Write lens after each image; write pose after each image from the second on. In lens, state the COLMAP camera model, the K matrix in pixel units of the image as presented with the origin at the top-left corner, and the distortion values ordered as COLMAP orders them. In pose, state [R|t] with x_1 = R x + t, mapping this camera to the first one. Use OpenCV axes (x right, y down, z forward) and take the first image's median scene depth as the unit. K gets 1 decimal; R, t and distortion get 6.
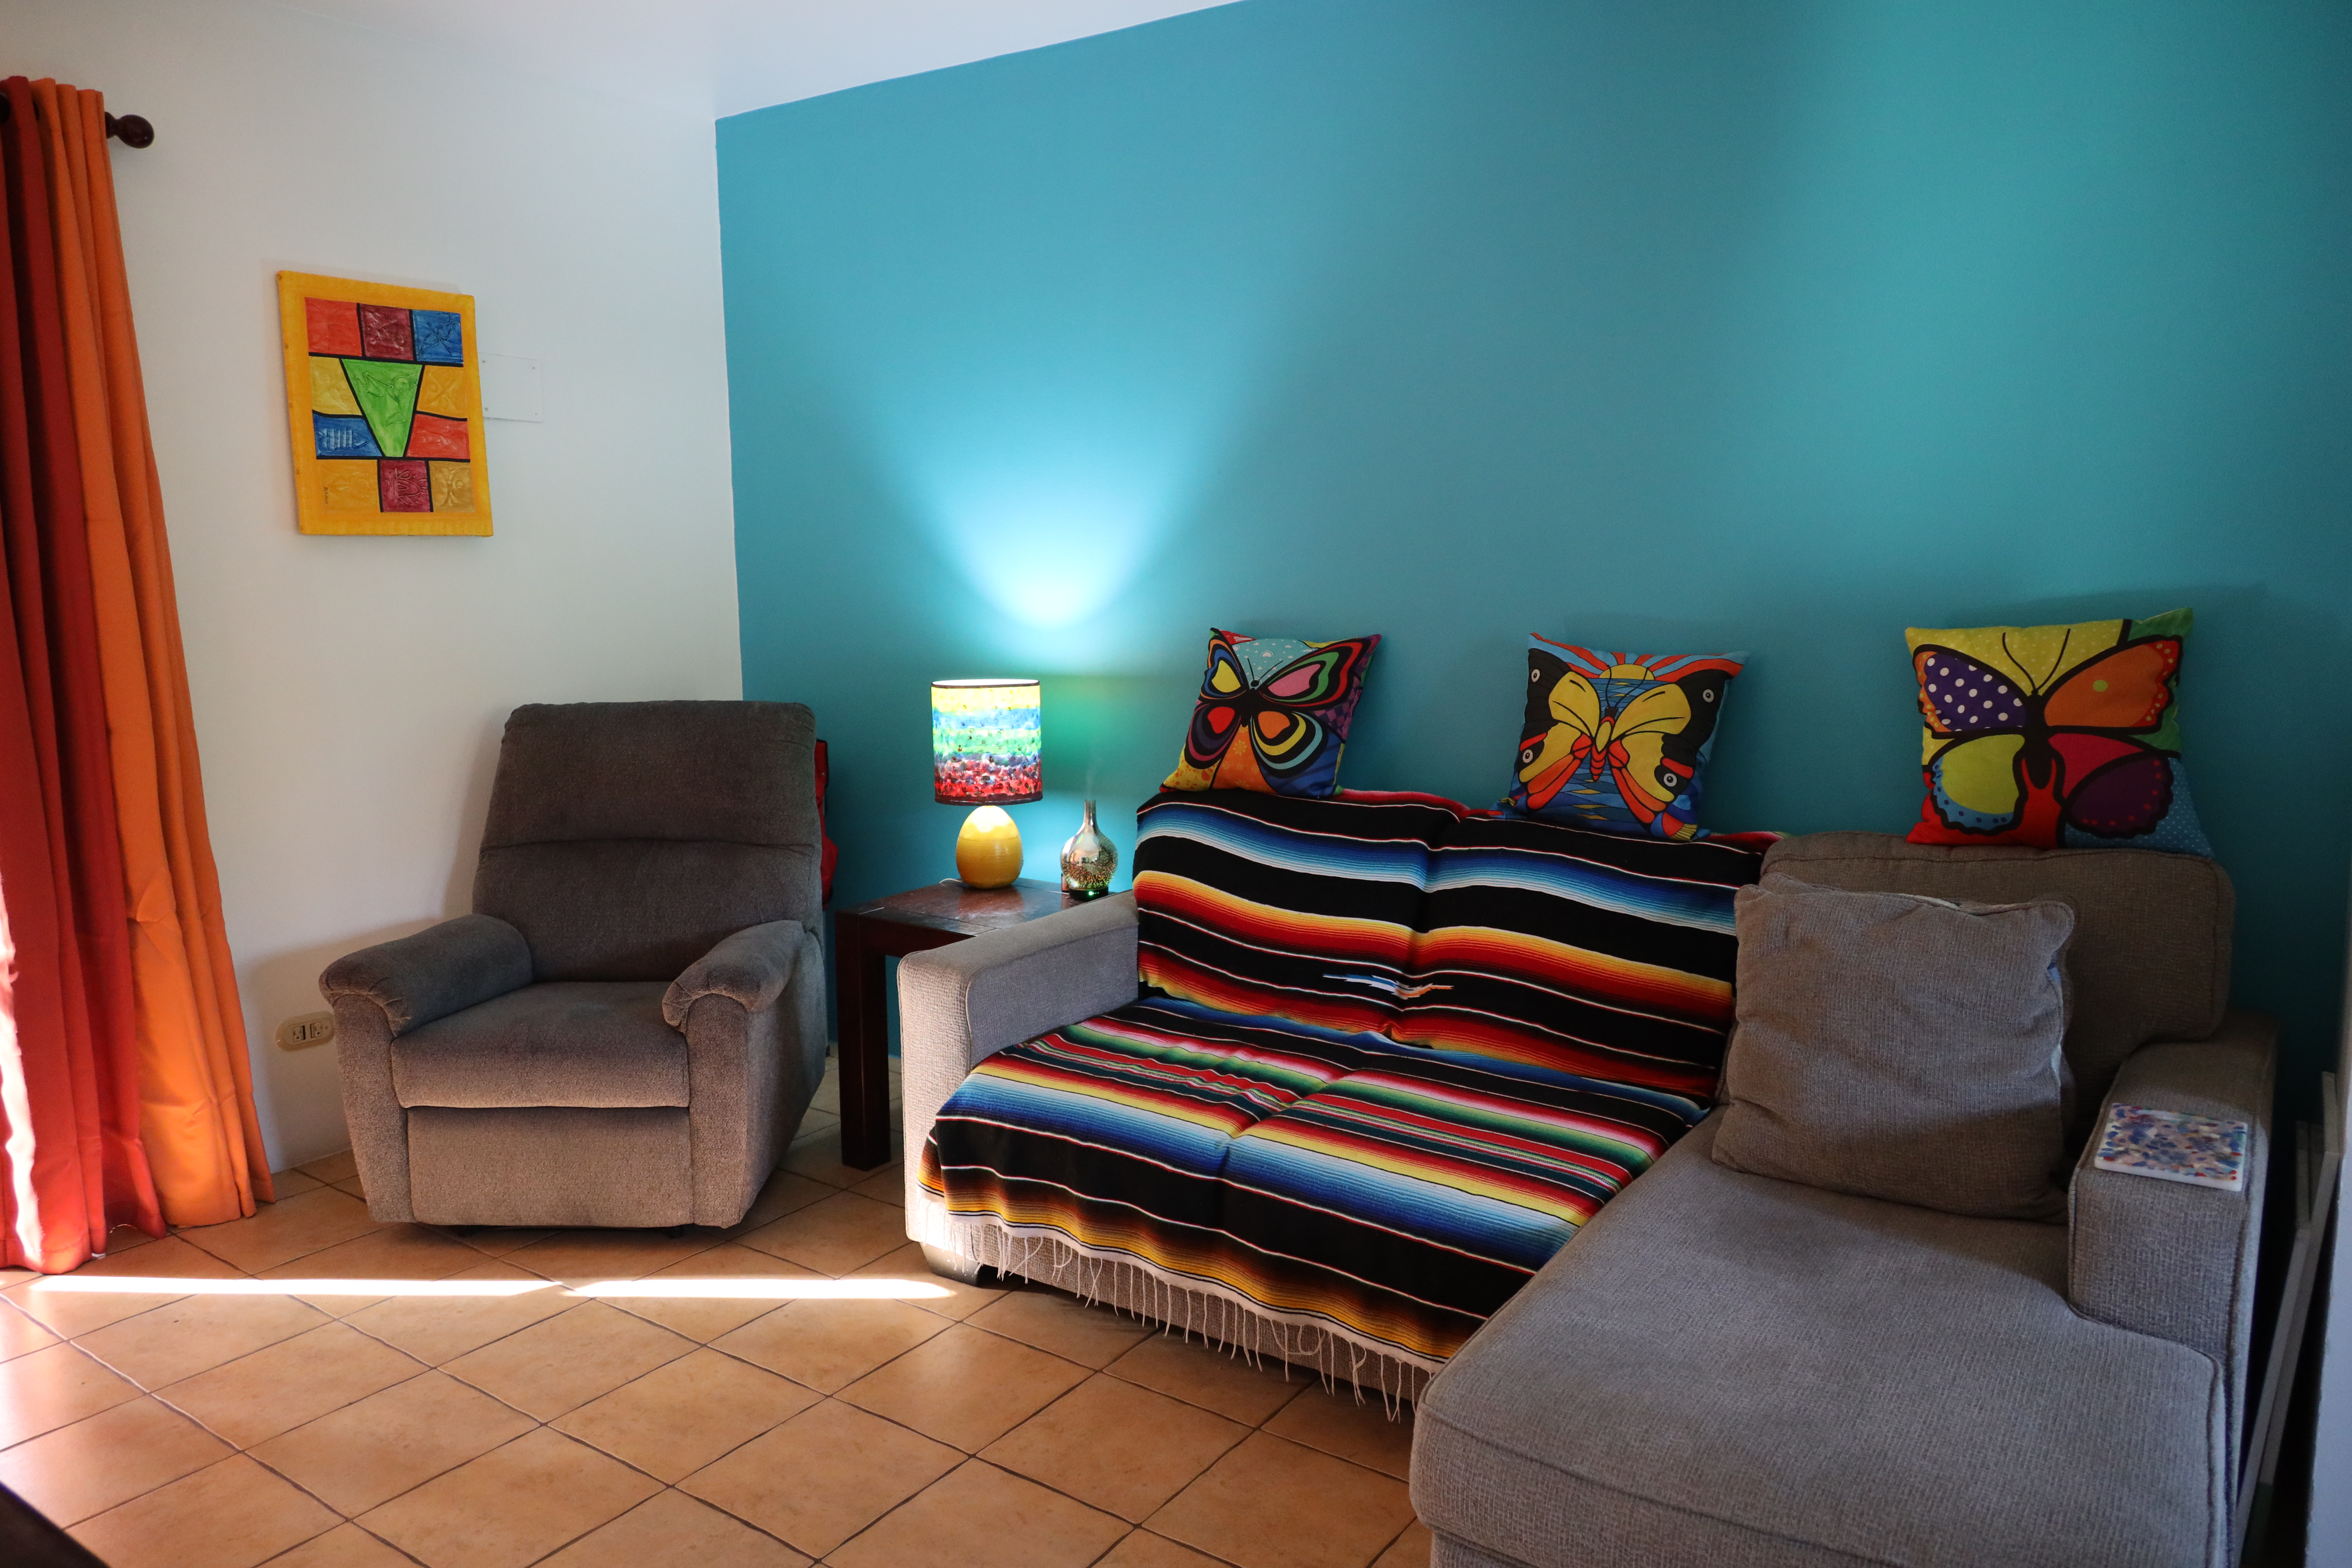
lens RADIAL K [[1610.1, 0, 1173.9], [0, 1610.1, 806.3], [0, 0, 1]] dist [0.002342, -0.007780]
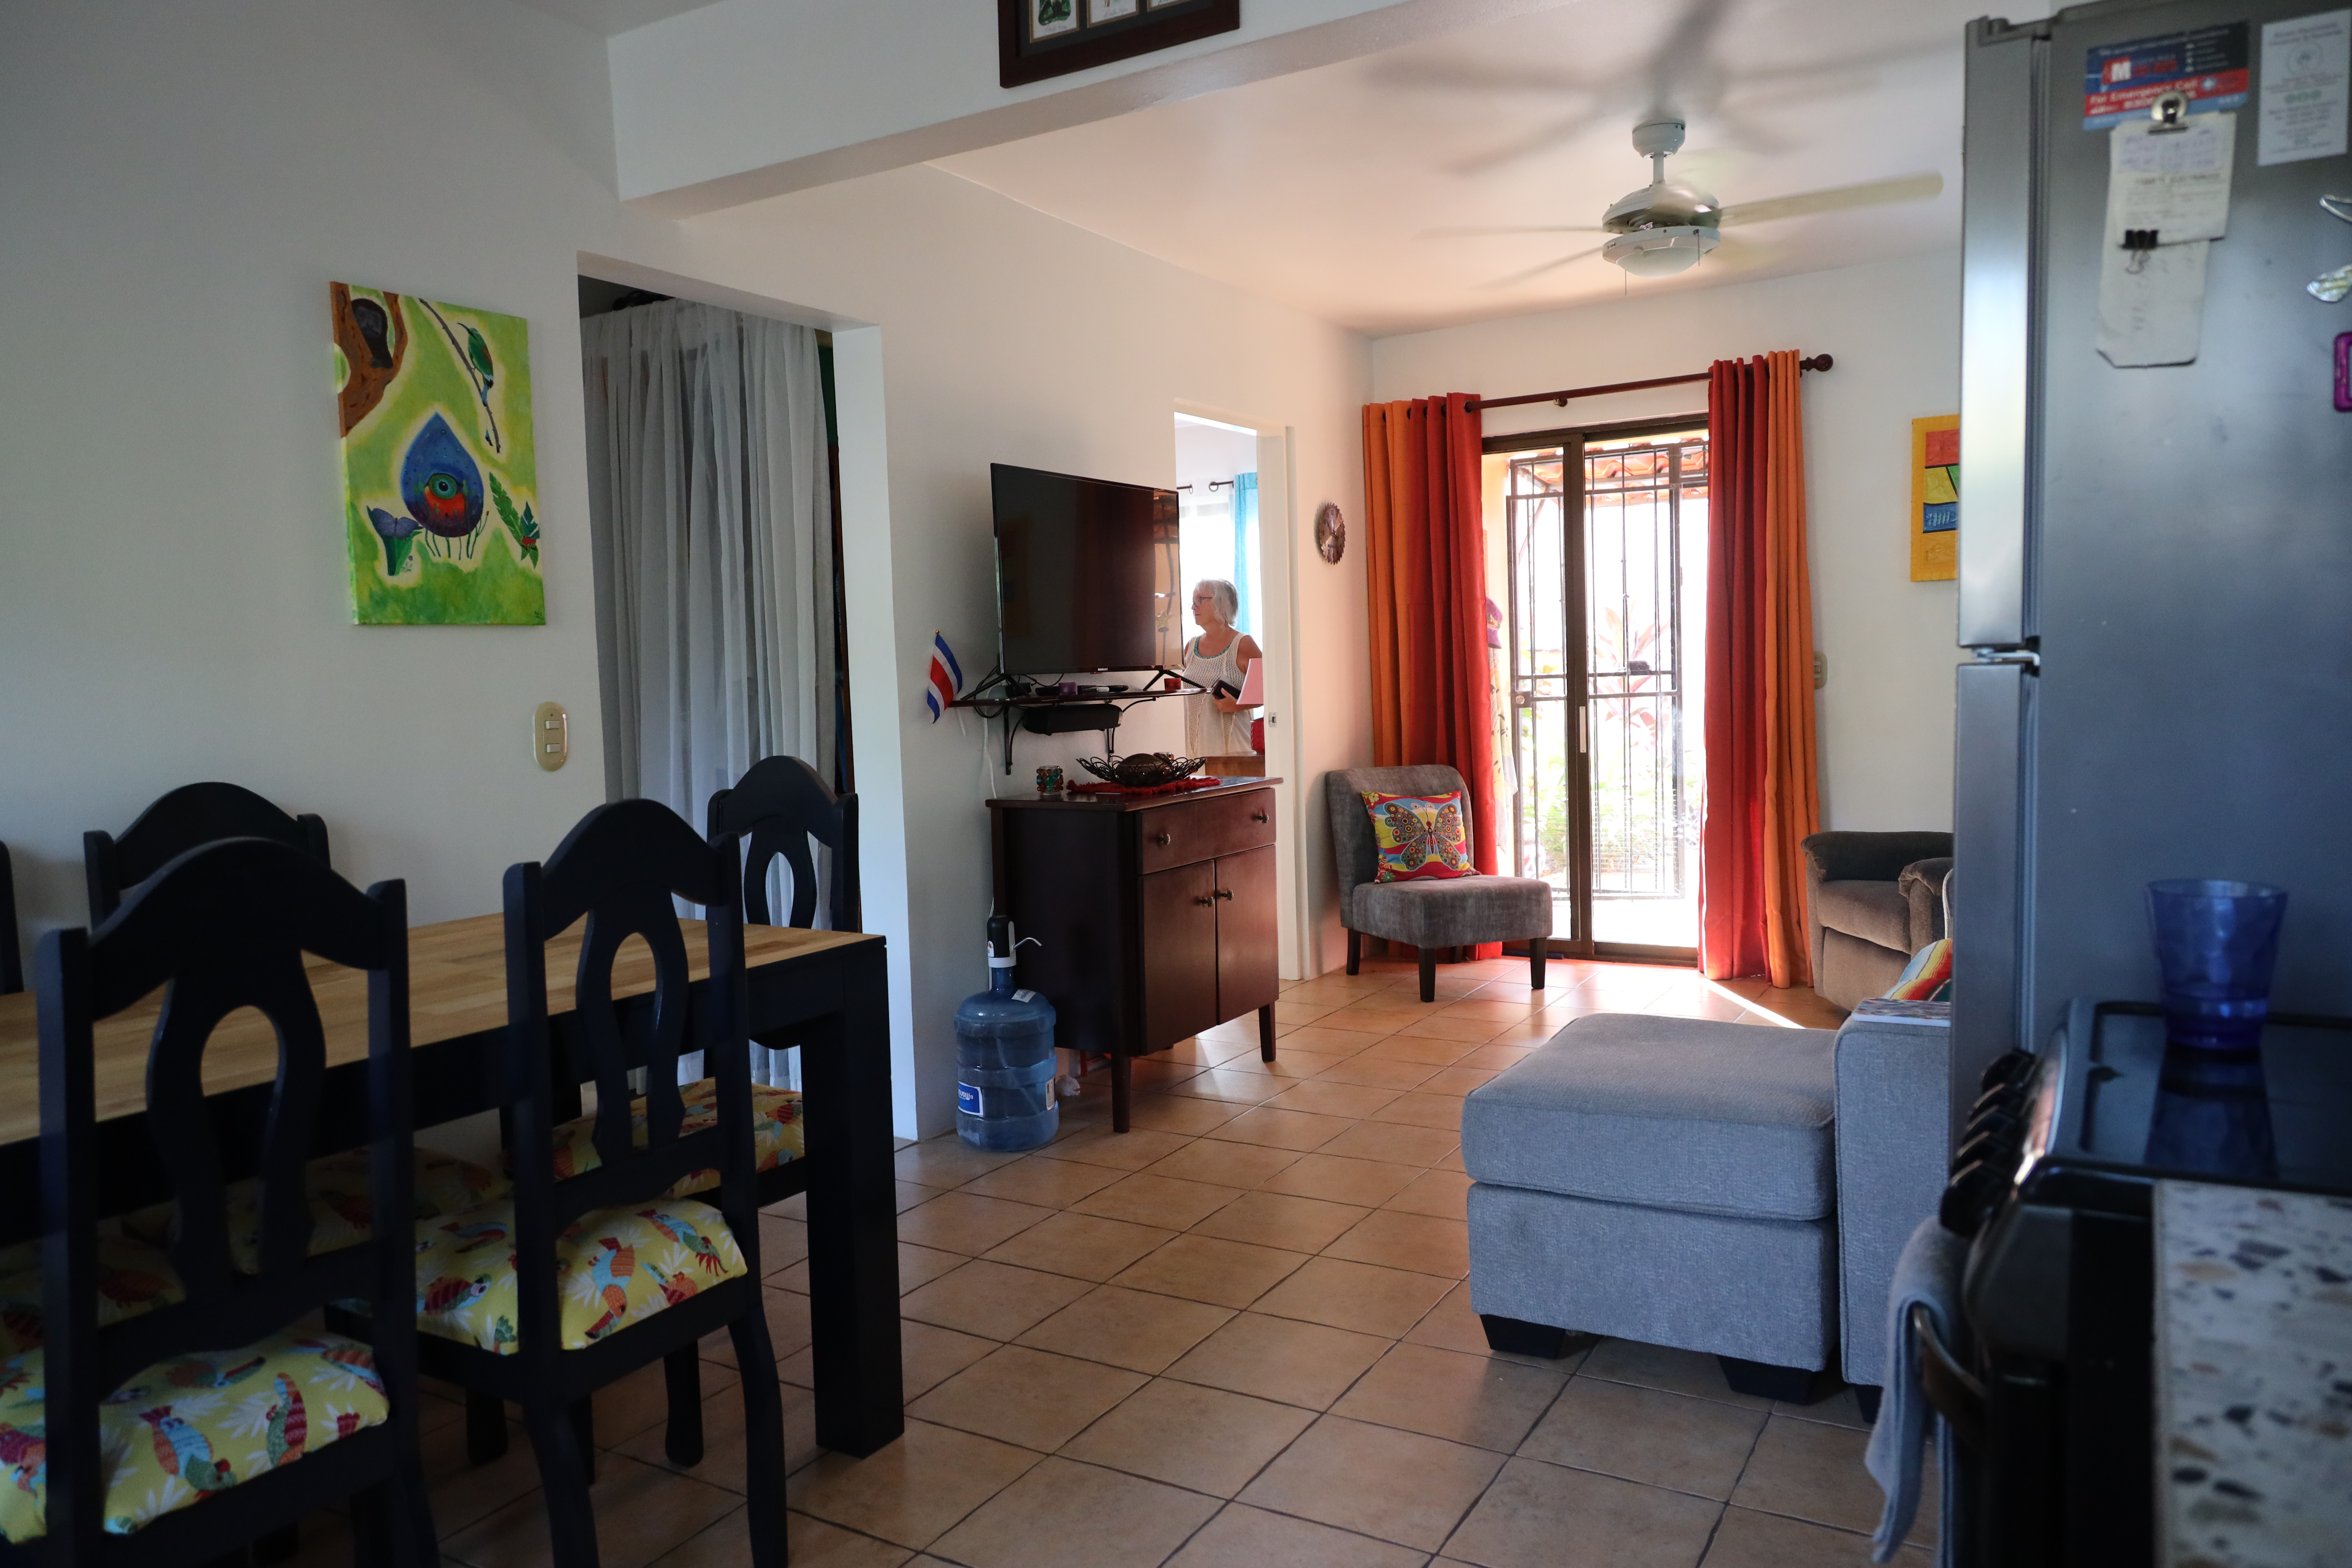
lens RADIAL K [[1641.3, 0, 1166.4], [0, 1641.3, 792.3], [0, 0, 1]] dist [0.009631, -0.000114]
pose [[0.079946, 0.076117, -0.993889, 1.119689], [-0.117220, 0.990880, 0.066457, 0.017708], [0.989883, 0.111190, 0.088140, 0.162049]]
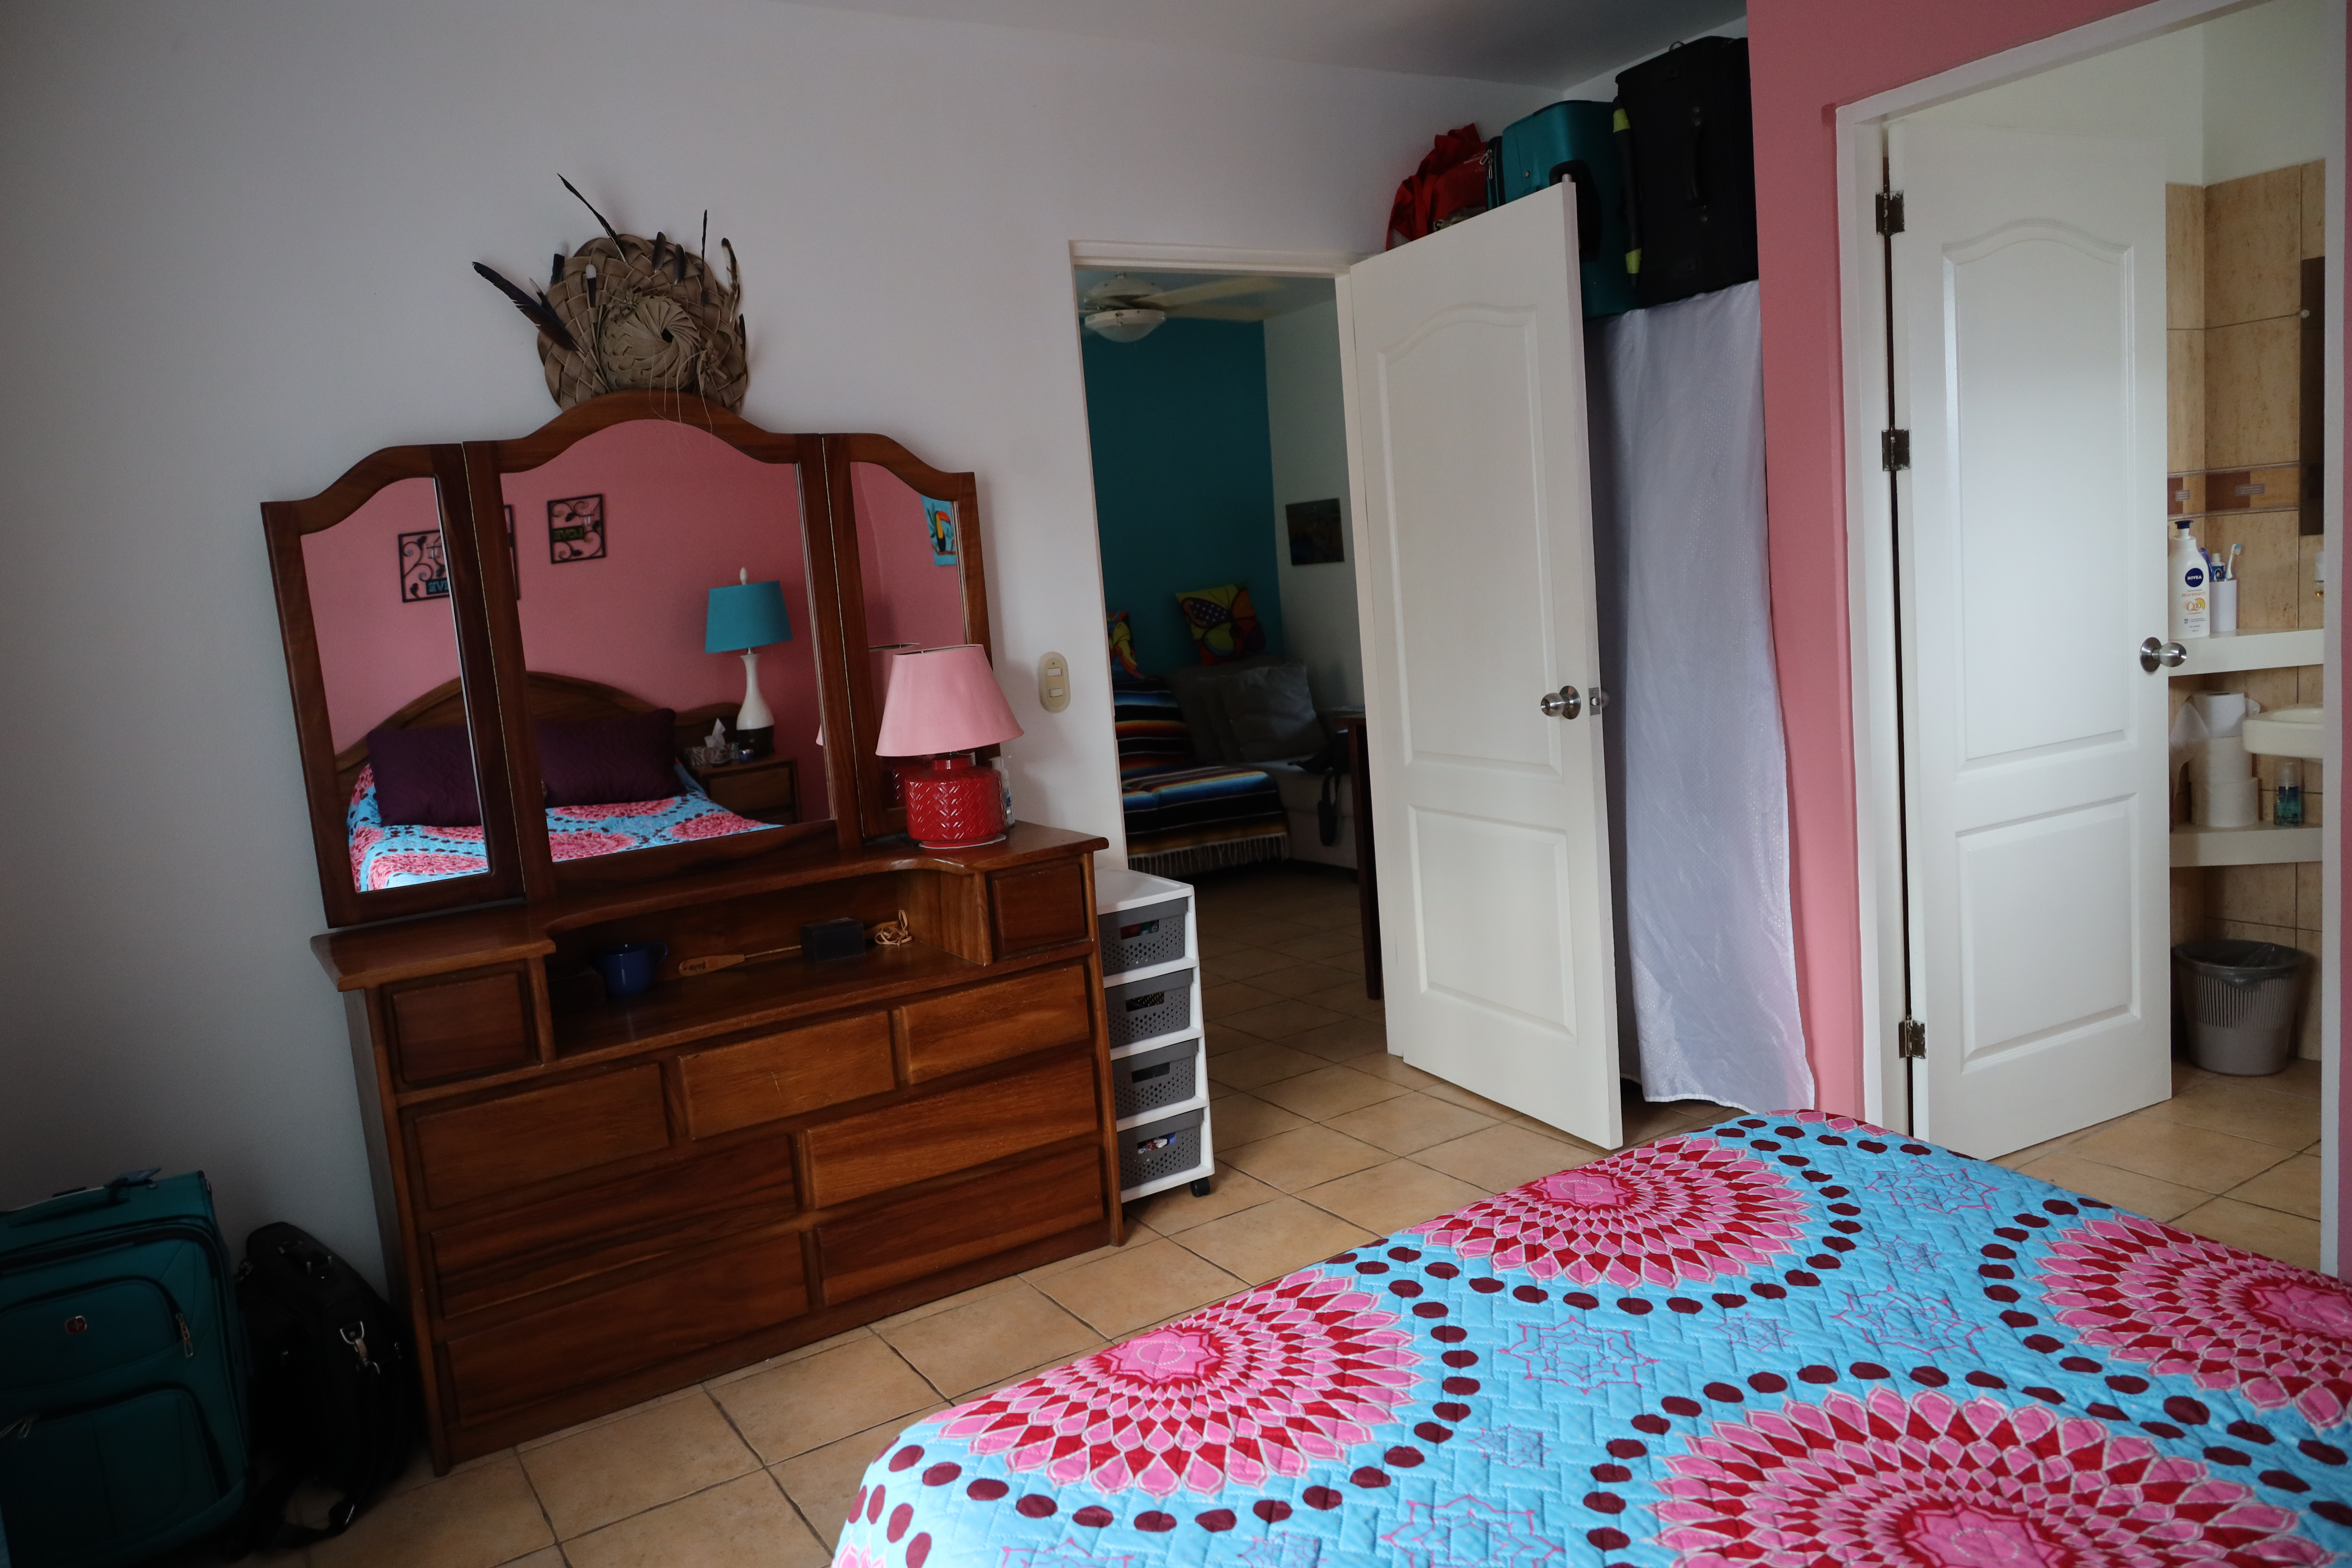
lens RADIAL K [[1614.5, 0, 1160.6], [0, 1614.5, 786.0], [0, 0, 1]] dist [0.007222, -0.000548]
pose [[0.383103, -0.142532, 0.912643, -1.836349], [0.224964, 0.972671, 0.057473, 0.039731], [-0.895892, 0.183294, 0.404698, -0.035250]]
